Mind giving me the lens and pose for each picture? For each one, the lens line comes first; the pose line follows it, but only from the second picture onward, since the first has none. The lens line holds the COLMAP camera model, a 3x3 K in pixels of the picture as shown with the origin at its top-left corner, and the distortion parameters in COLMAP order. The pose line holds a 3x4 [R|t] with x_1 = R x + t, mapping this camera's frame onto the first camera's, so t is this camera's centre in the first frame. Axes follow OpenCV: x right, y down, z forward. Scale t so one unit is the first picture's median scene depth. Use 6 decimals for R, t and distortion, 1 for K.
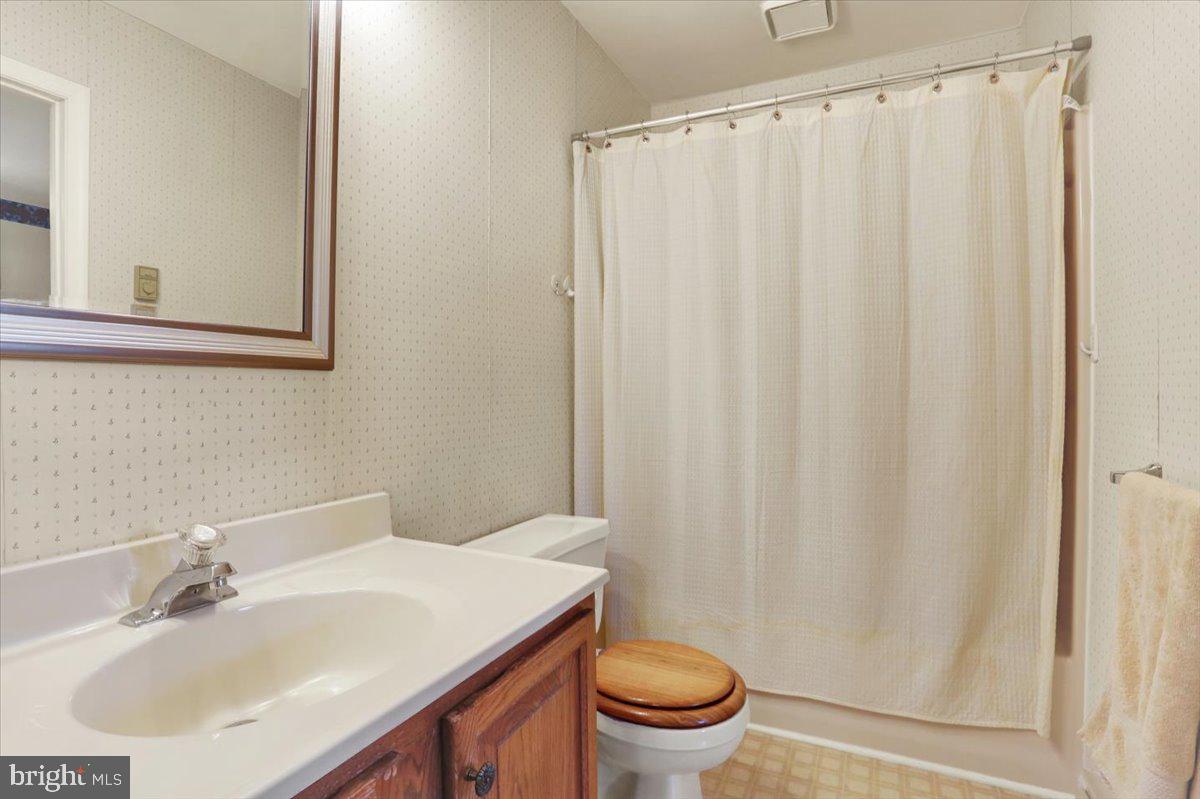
lens RADIAL K [[607.0, 0, 599.5], [0, 607.0, 389.6], [0, 0, 1]] dist [-0.069663, 0.029121]
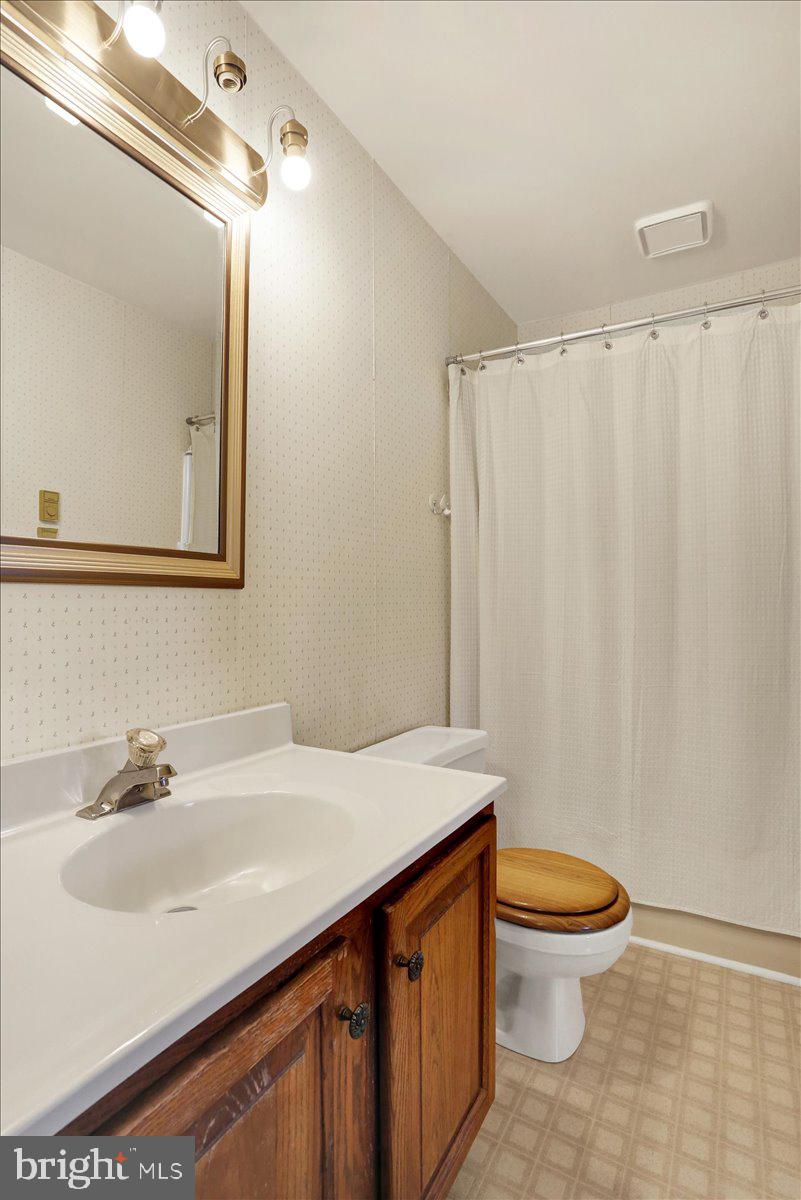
lens RADIAL K [[613.5, 0, 372.1], [0, 613.5, 600.2], [0, 0, 1]] dist [-0.071218, 0.029684]
pose [[0.995701, 0.000143, -0.092621, -0.103202], [-0.000131, 1.000000, 0.000137, -0.011171], [0.092621, -0.000124, 0.995701, -0.068481]]
